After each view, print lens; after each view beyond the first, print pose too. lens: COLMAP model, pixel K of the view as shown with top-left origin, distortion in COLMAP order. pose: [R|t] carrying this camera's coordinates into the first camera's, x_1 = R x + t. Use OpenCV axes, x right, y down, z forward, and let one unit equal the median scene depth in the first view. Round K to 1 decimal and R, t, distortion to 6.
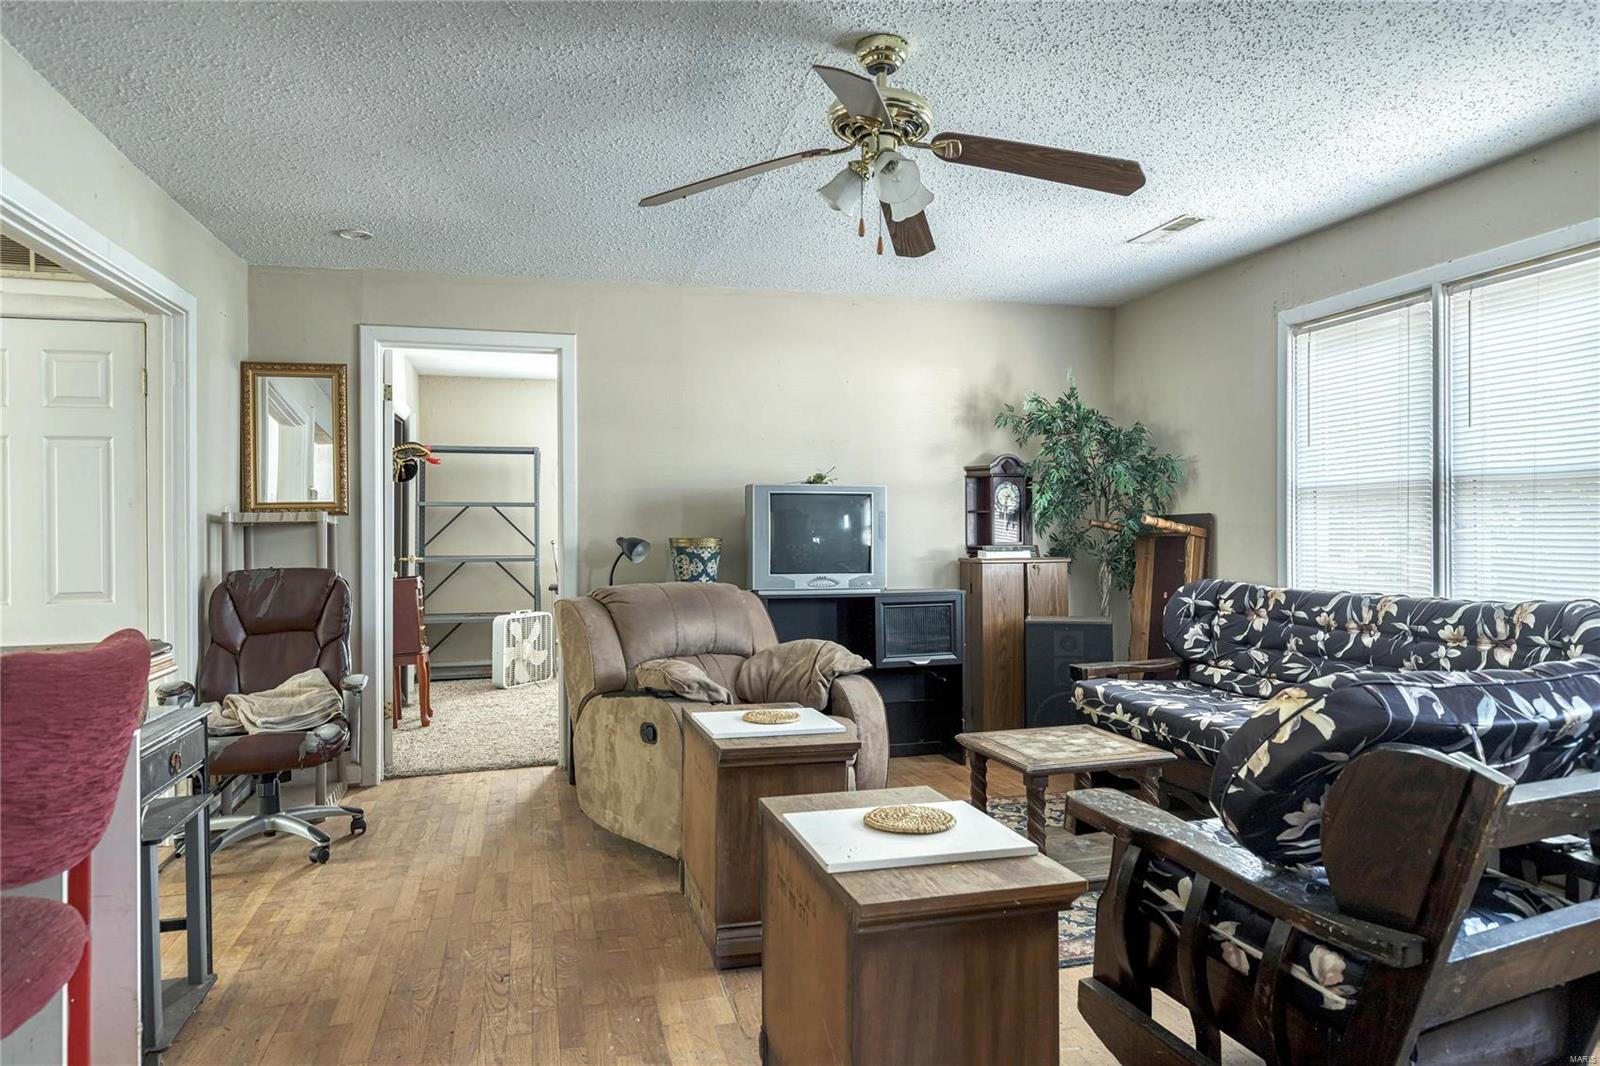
lens RADIAL K [[1024.1, 0, 794.7], [0, 1024.1, 530.6], [0, 0, 1]] dist [0.010017, 0.000429]
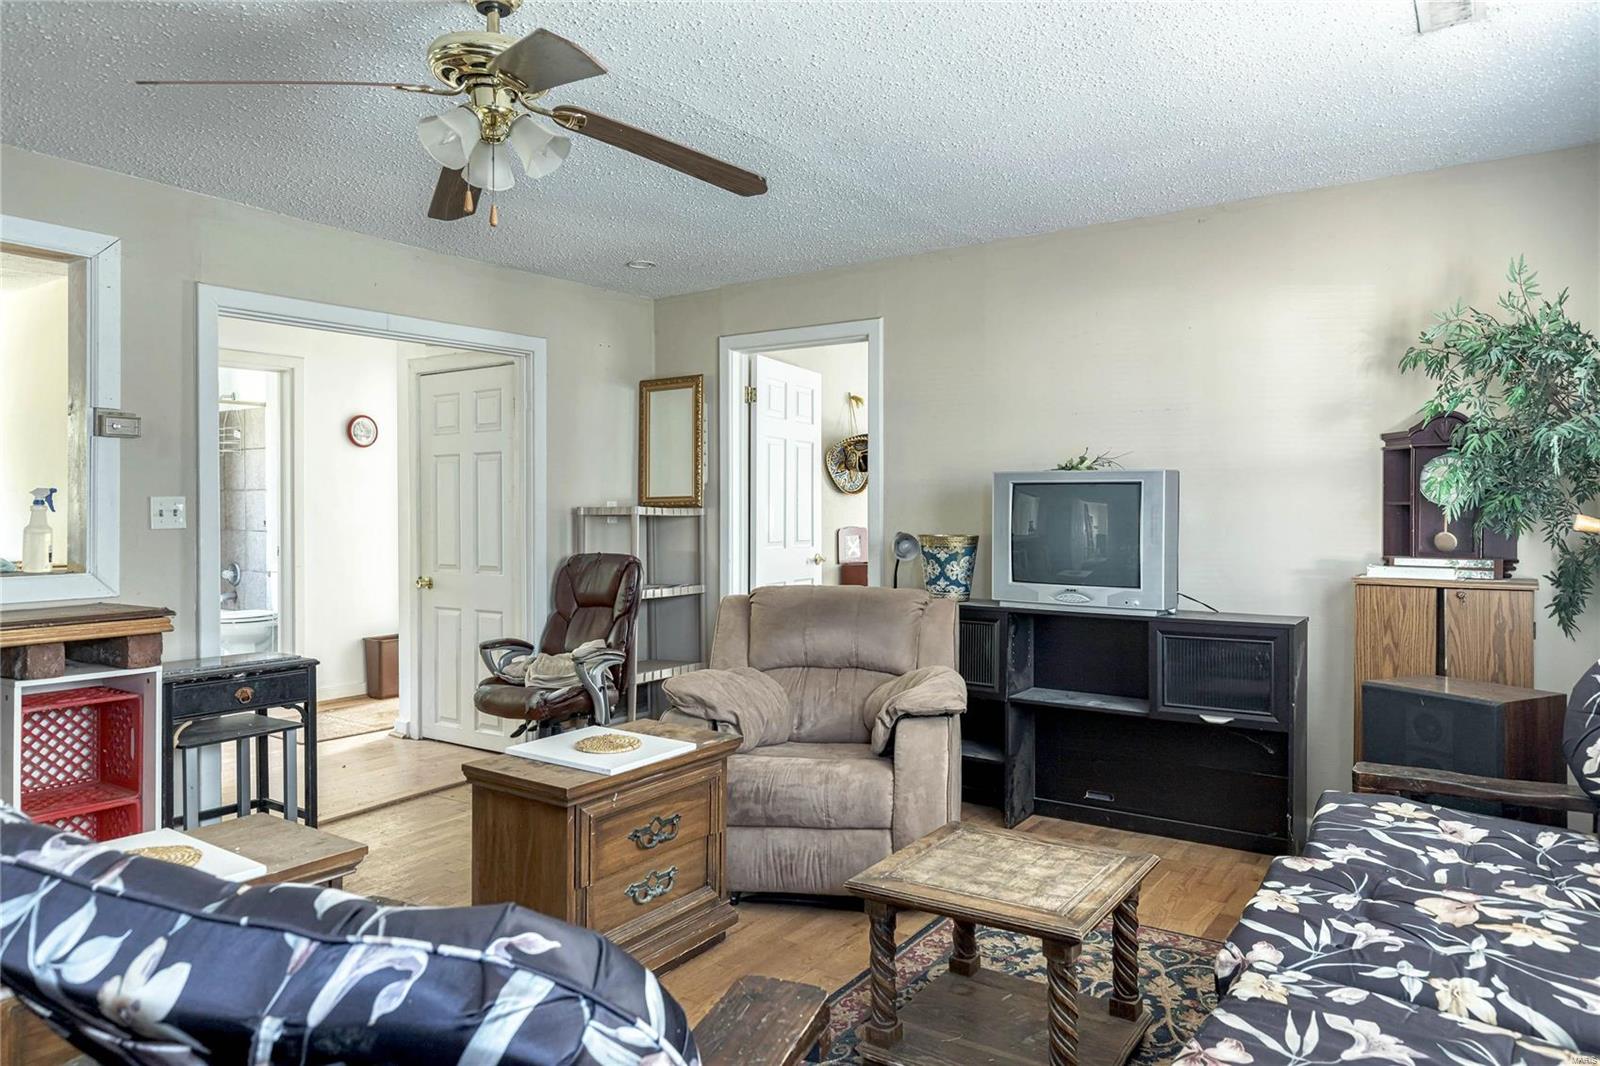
lens RADIAL K [[1024.1, 0, 794.4], [0, 1024.1, 522.0], [0, 0, 1]] dist [0.010017, 0.000429]
pose [[0.649192, 0.016520, -0.760445, 0.486142], [-0.002496, 0.999805, 0.019589, -0.021231], [0.760621, -0.010819, 0.649106, 0.336357]]
